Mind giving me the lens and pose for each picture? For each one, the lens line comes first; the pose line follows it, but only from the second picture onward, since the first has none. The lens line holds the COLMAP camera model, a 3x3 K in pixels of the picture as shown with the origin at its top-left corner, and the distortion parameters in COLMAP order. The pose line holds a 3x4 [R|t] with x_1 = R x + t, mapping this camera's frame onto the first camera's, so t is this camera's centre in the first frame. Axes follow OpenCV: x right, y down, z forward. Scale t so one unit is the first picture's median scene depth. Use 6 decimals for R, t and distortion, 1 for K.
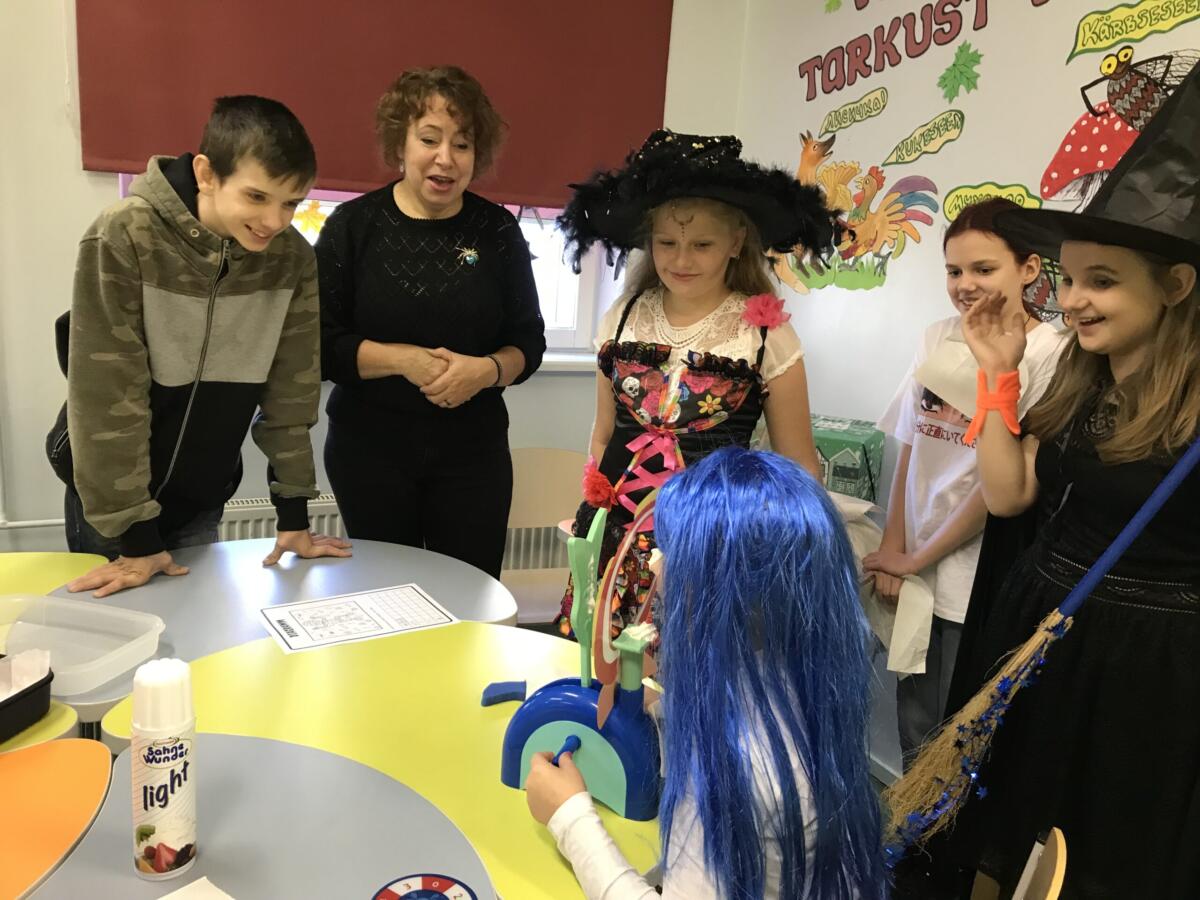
lens RADIAL K [[985.7, 0, 598.0], [0, 985.7, 446.4], [0, 0, 1]] dist [0.016462, -0.012260]
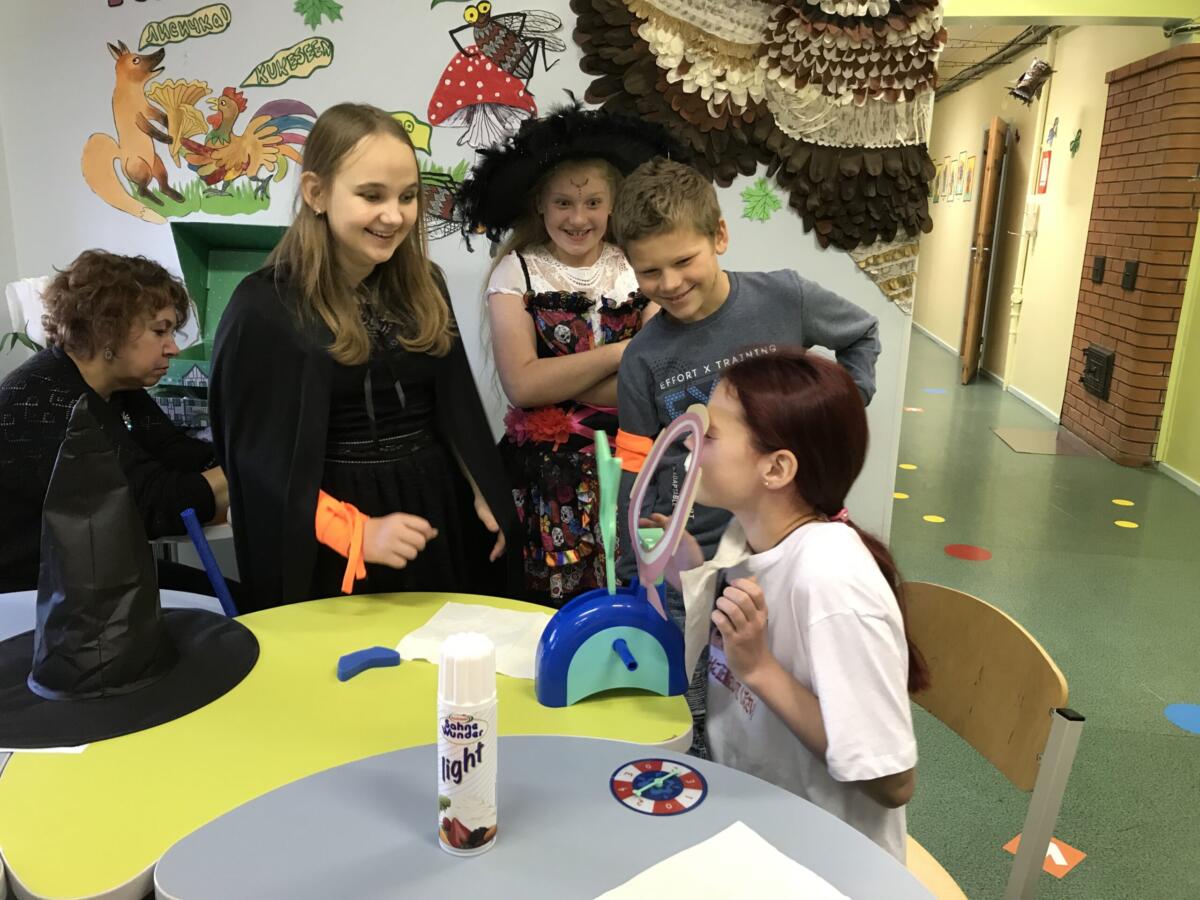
lens RADIAL K [[985.7, 0, 598.0], [0, 985.7, 446.4], [0, 0, 1]] dist [0.016462, -0.012260]
pose [[0.529557, -0.281893, 0.800066, -0.440573], [0.191115, 0.958568, 0.211242, -0.084412], [-0.826465, 0.041040, 0.561491, 0.172139]]
